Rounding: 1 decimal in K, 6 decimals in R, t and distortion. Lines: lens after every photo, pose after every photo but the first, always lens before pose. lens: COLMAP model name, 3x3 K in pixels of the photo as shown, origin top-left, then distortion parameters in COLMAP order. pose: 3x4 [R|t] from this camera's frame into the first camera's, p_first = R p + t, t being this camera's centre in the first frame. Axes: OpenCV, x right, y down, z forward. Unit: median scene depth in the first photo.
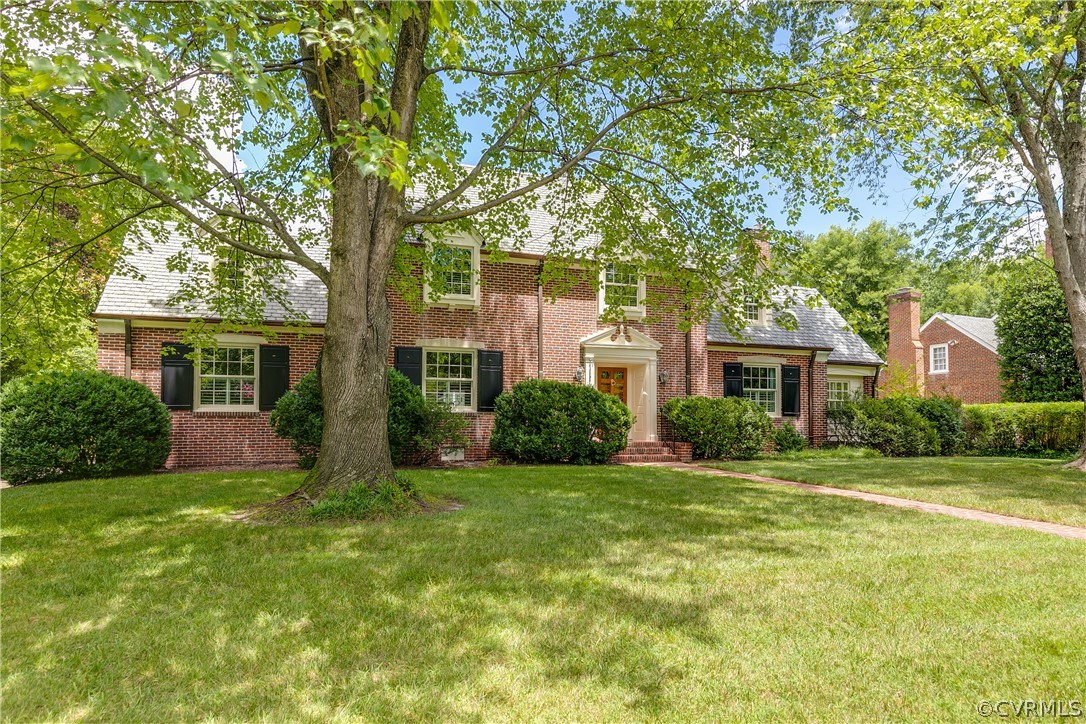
lens RADIAL K [[686.8, 0, 541.8], [0, 686.8, 389.2], [0, 0, 1]] dist [0.000384, 0.000008]
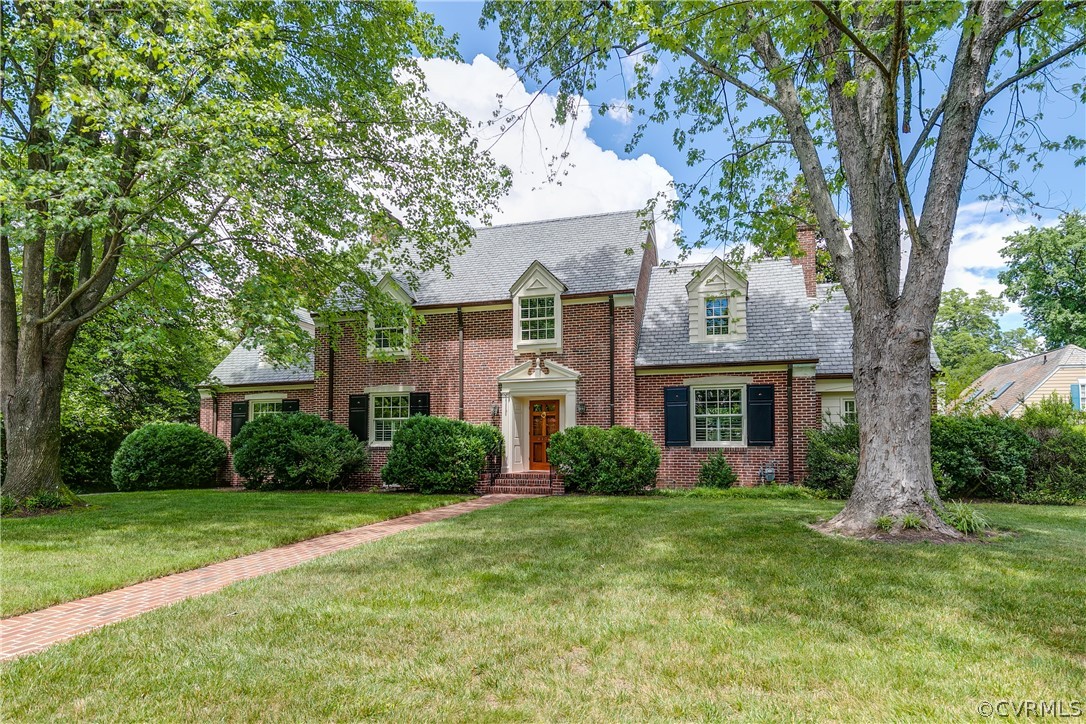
lens RADIAL K [[636.5, 0, 540.1], [0, 636.5, 423.0], [0, 0, 1]] dist [-0.002947, -0.001196]
pose [[0.795997, -0.033145, -0.604392, 0.678187], [0.034340, 0.999364, -0.009579, 0.011092], [0.604325, -0.013130, 0.796629, 0.247864]]
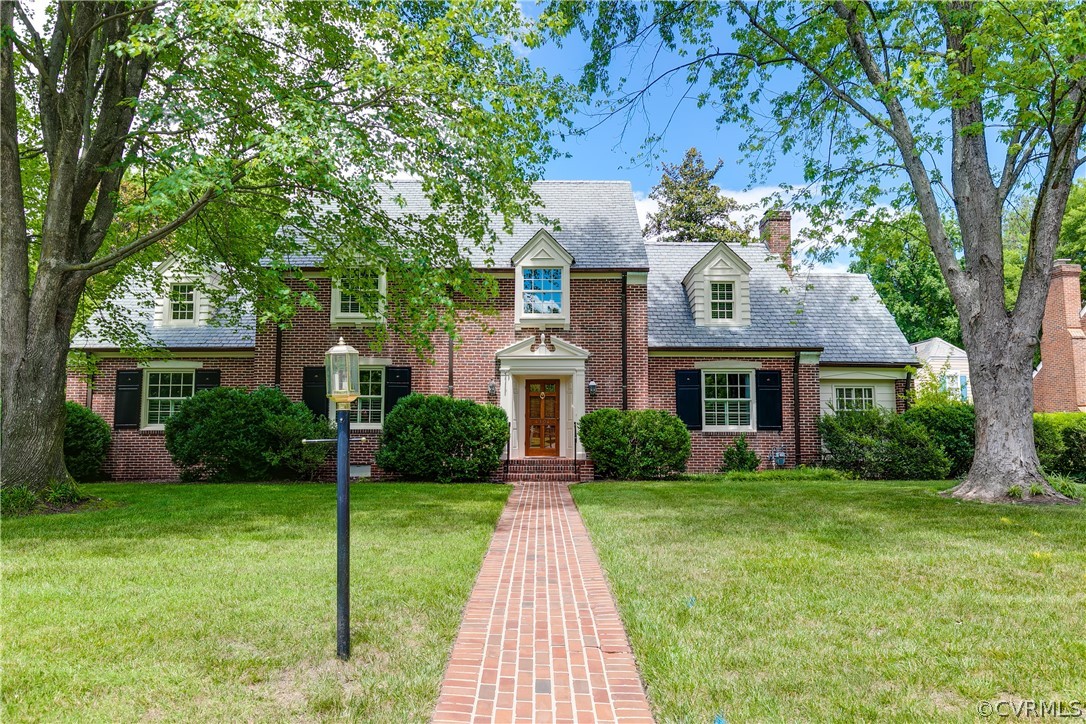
lens RADIAL K [[779.2, 0, 543.0], [0, 779.2, 362.0], [0, 0, 1]] dist [-0.007348, -0.001861]
pose [[0.942356, -0.036933, -0.332567, 0.464189], [0.019566, 0.998271, -0.055421, 0.003587], [0.334039, 0.045719, 0.941450, 0.001187]]
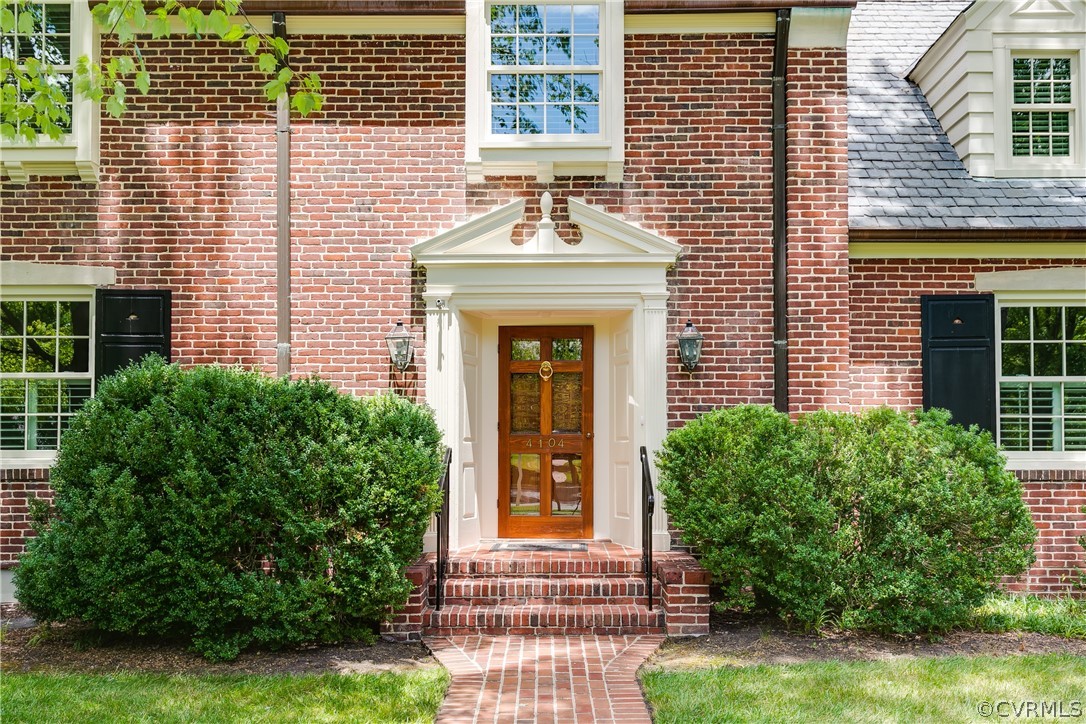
lens RADIAL K [[1059.7, 0, 545.0], [0, 1059.7, 415.6], [0, 0, 1]] dist [0.009659, 0.003121]
pose [[0.942684, -0.017612, -0.333223, 0.279244], [0.024284, 0.999579, 0.015867, 0.004134], [0.332803, -0.023050, 0.942715, 0.517281]]
